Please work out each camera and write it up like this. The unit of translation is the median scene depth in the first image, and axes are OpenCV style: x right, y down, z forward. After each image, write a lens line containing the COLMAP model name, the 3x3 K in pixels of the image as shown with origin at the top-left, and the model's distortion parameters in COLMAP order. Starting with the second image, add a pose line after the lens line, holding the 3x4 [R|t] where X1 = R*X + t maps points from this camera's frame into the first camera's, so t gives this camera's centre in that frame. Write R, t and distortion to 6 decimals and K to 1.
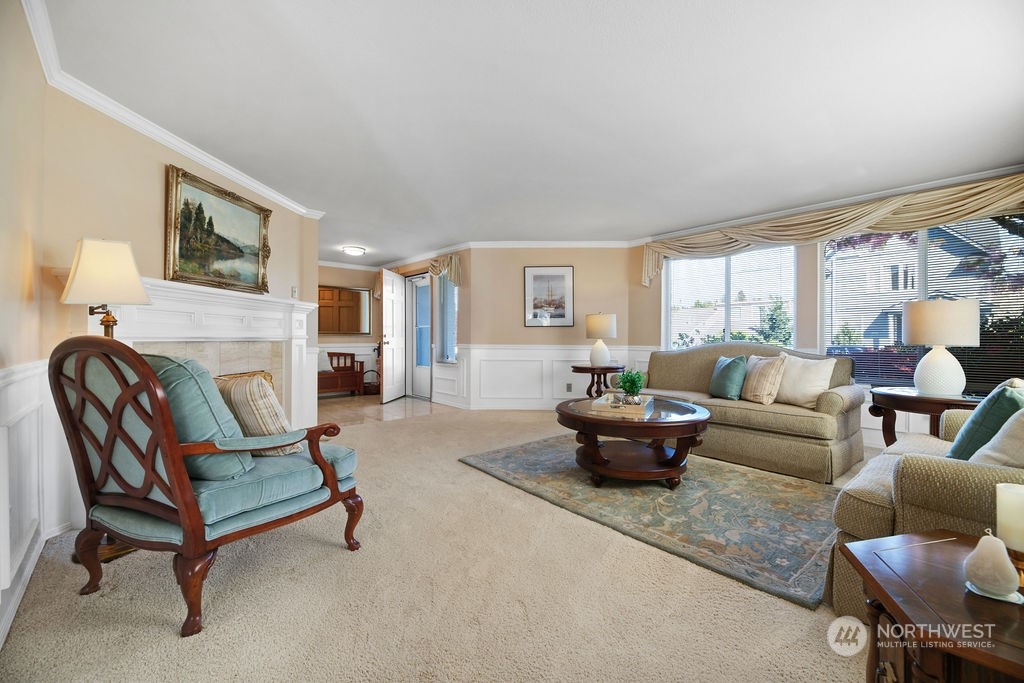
lens RADIAL K [[406.1, 0, 517.8], [0, 406.1, 338.8], [0, 0, 1]] dist [0.000854, -0.000159]
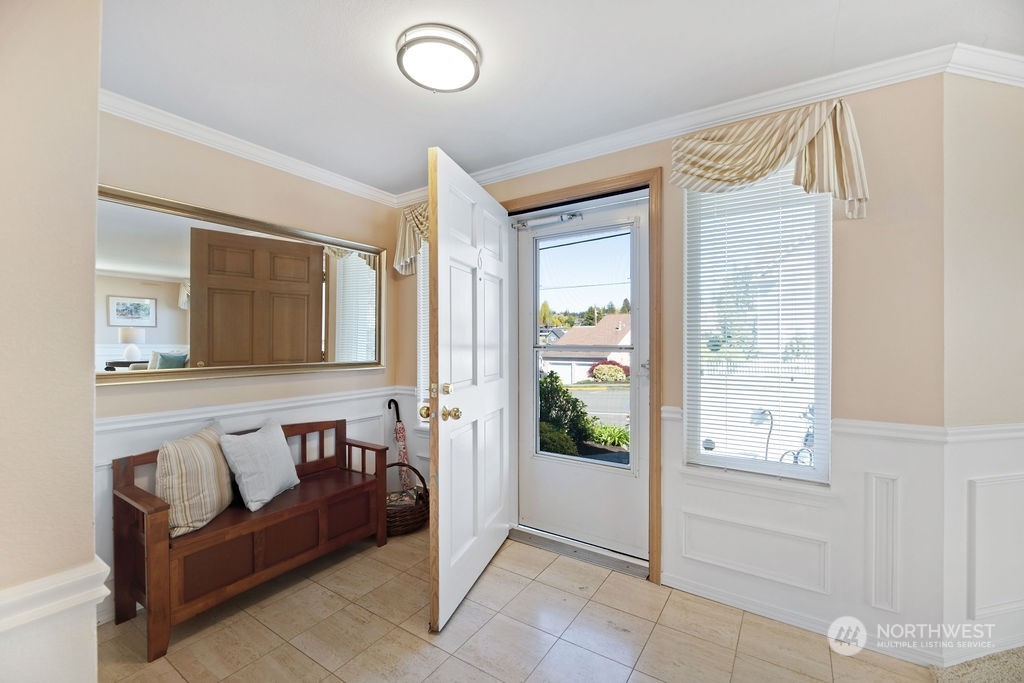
lens RADIAL K [[417.8, 0, 513.8], [0, 417.8, 342.4], [0, 0, 1]] dist [0.000893, 0.000031]
pose [[0.971728, -0.003312, 0.236079, -0.825144], [0.003165, 0.999994, 0.001000, -0.082314], [-0.236081, -0.000225, 0.971733, 1.430430]]
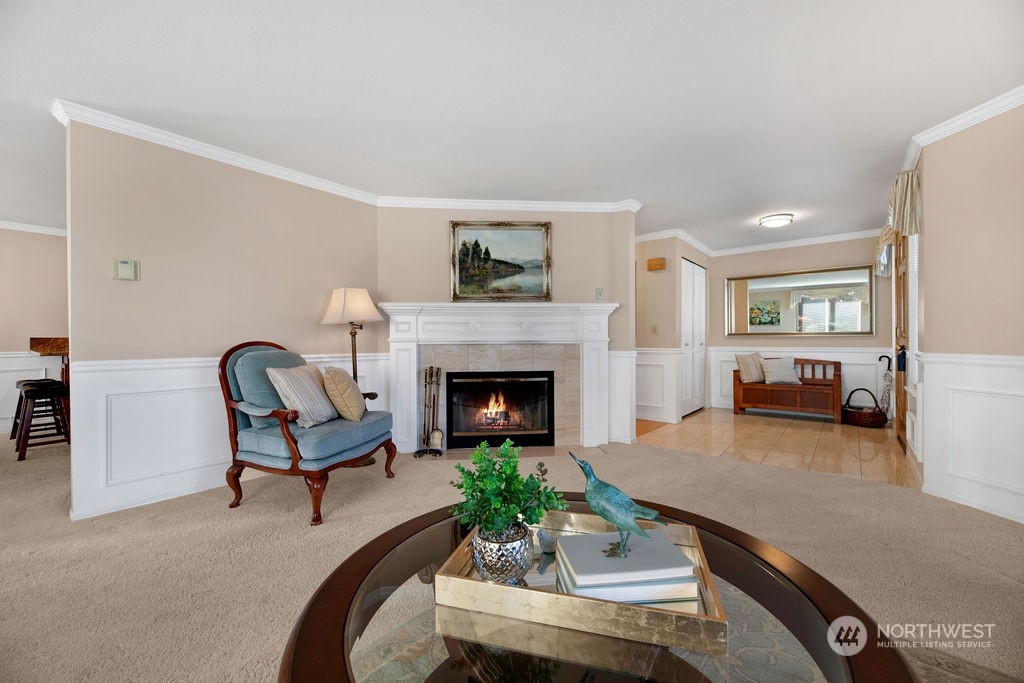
lens RADIAL K [[406.1, 0, 517.8], [0, 406.1, 338.8], [0, 0, 1]] dist [0.000854, -0.000159]
pose [[0.143378, -0.002730, -0.989664, 0.499883], [0.001843, 0.999995, -0.002492, -0.005876], [0.989666, -0.001467, 0.143383, 0.852190]]
